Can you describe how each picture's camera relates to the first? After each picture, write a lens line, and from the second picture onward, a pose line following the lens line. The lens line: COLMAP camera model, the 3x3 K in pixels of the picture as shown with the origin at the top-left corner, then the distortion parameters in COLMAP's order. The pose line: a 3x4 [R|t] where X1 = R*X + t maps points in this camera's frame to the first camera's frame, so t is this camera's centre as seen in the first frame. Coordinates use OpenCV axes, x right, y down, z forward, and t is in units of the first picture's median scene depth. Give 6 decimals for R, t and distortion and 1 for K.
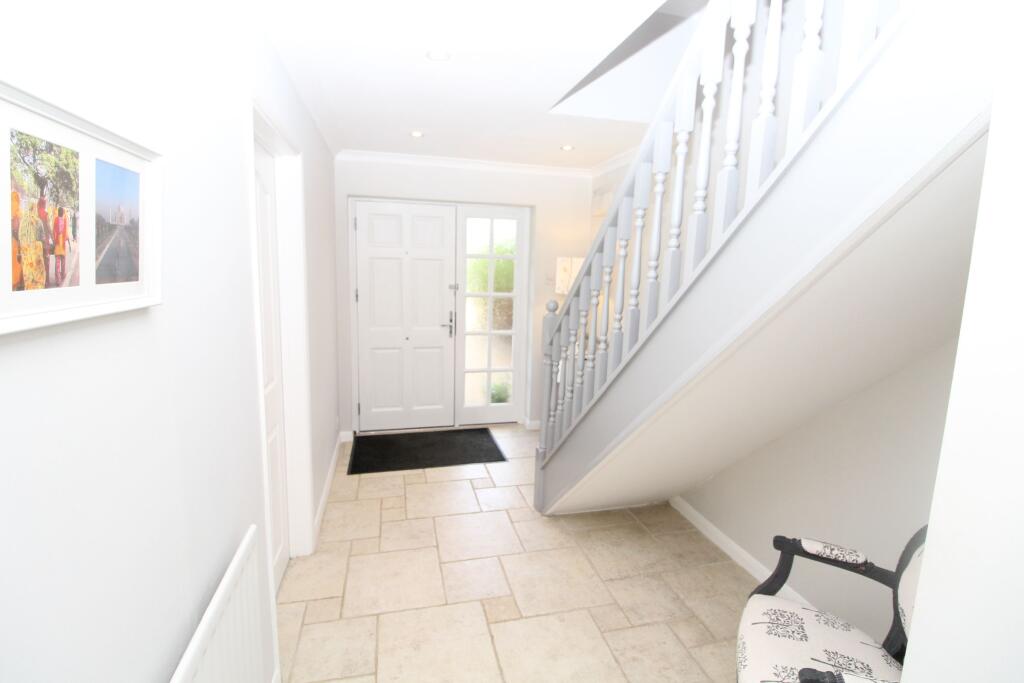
lens RADIAL K [[478.2, 0, 510.2], [0, 478.2, 340.5], [0, 0, 1]] dist [-0.023007, -0.001790]
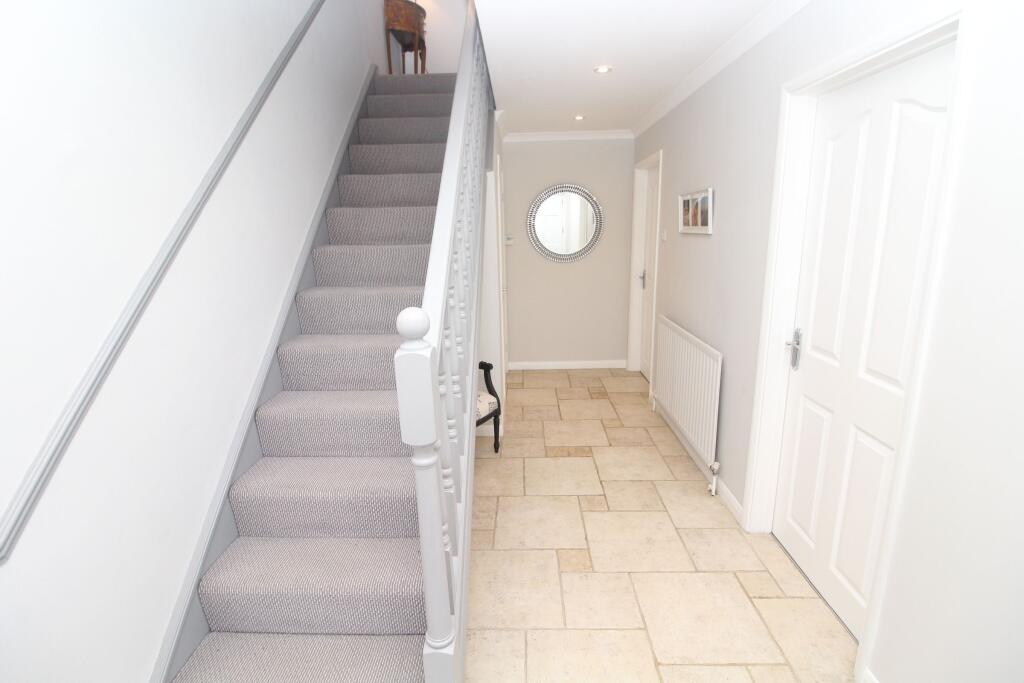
lens RADIAL K [[478.2, 0, 511.5], [0, 478.2, 340.4], [0, 0, 1]] dist [-0.023007, -0.001790]
pose [[-0.964090, -0.067274, 0.256915, -0.125846], [0.036273, 0.924965, 0.378319, -0.280645], [-0.263088, 0.374052, -0.889309, 1.859135]]
